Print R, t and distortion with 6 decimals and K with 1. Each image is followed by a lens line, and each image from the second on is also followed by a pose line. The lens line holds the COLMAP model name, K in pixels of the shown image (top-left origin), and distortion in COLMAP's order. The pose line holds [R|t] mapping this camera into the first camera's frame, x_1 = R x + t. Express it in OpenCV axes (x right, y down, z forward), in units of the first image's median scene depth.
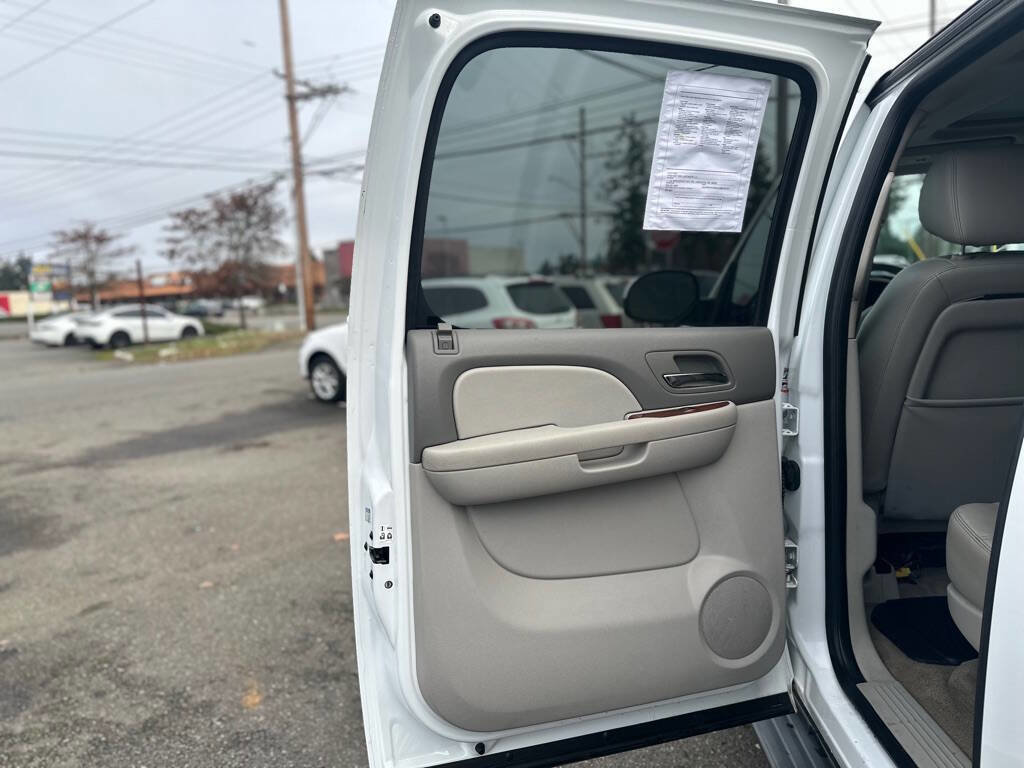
lens RADIAL K [[724.6, 0, 512.0], [0, 724.6, 384.0], [0, 0, 1]] dist [0.073752, -0.131933]
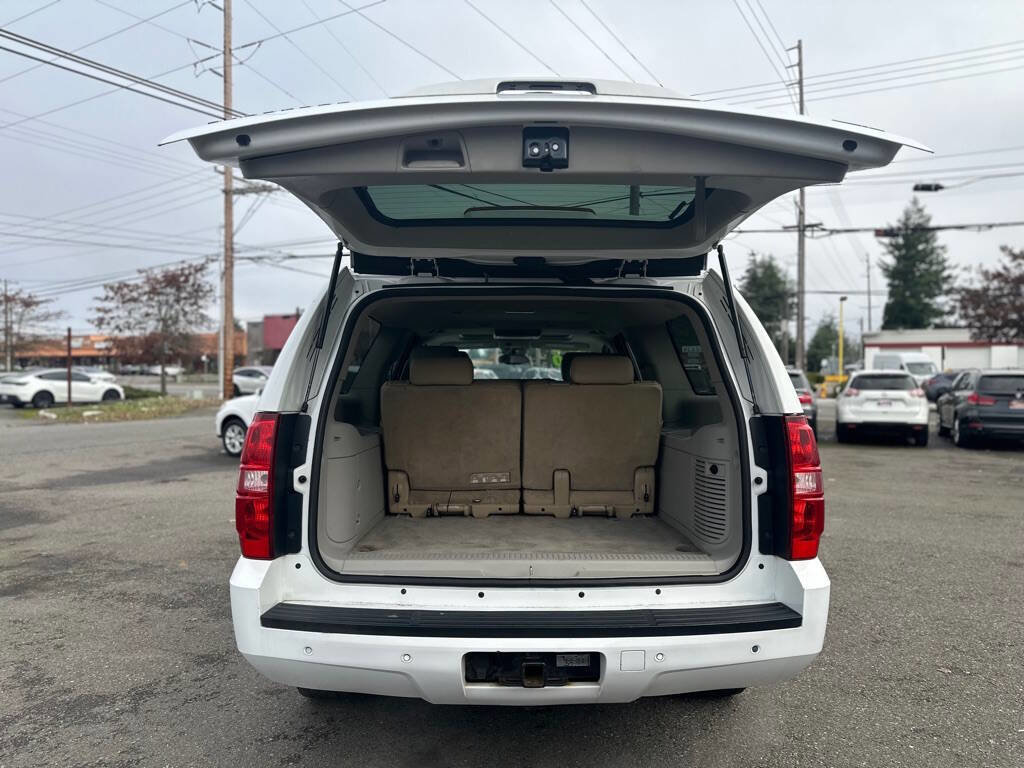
lens RADIAL K [[725.9, 0, 512.0], [0, 725.9, 384.0], [0, 0, 1]] dist [0.031984, -0.050520]
pose [[0.993715, 0.051501, 0.099392, 0.032333], [-0.040153, 0.992786, -0.112973, 0.008556], [-0.104494, 0.108272, 0.988614, -0.111784]]
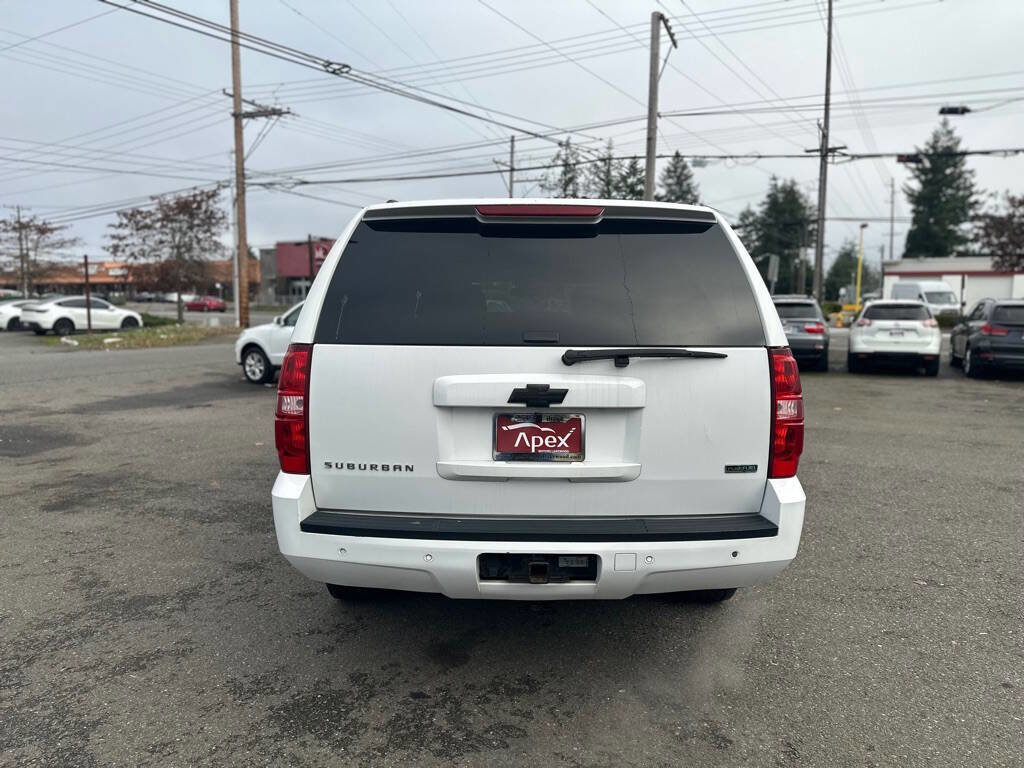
lens RADIAL K [[725.9, 0, 512.0], [0, 725.9, 384.0], [0, 0, 1]] dist [0.031984, -0.050520]
pose [[0.995271, 0.045895, 0.085612, 0.032051], [-0.044848, 0.998894, -0.014121, 0.008657], [-0.086165, 0.010215, 0.996228, -0.119021]]
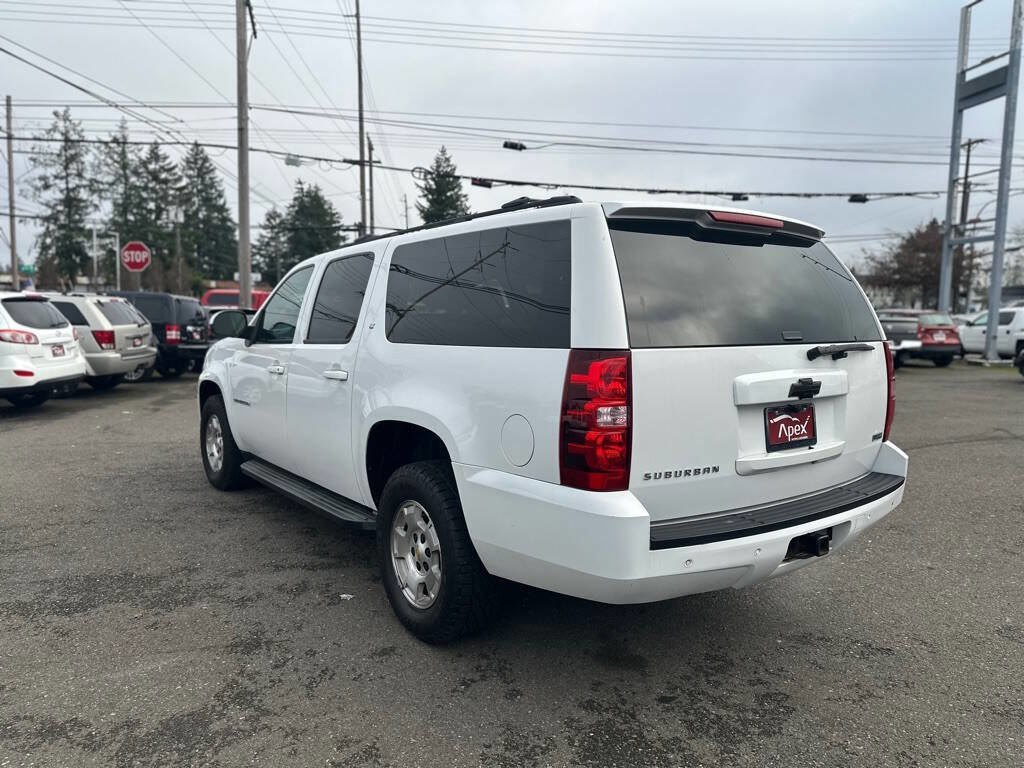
lens RADIAL K [[719.7, 0, 512.0], [0, 719.7, 384.0], [0, 0, 1]] dist [0.063654, -0.077591]
pose [[0.753581, -0.007448, 0.657313, -0.042718], [0.027693, 0.999408, -0.020425, 0.008872], [-0.656771, 0.033595, 0.753341, -0.083879]]
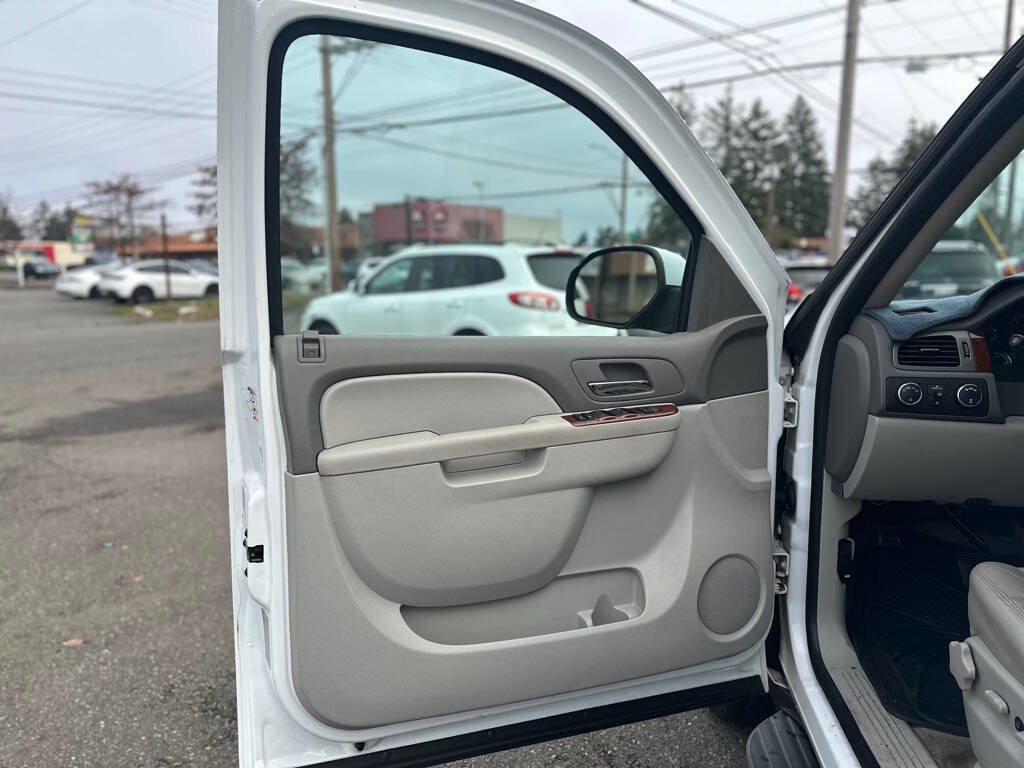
lens RADIAL K [[725.9, 0, 512.0], [0, 725.9, 384.0], [0, 0, 1]] dist [0.031984, -0.050520]
pose [[0.997875, 0.049803, -0.042025, 0.005338], [-0.048084, 0.998003, 0.040974, -0.004732], [0.043982, -0.038867, 0.998276, 0.036009]]
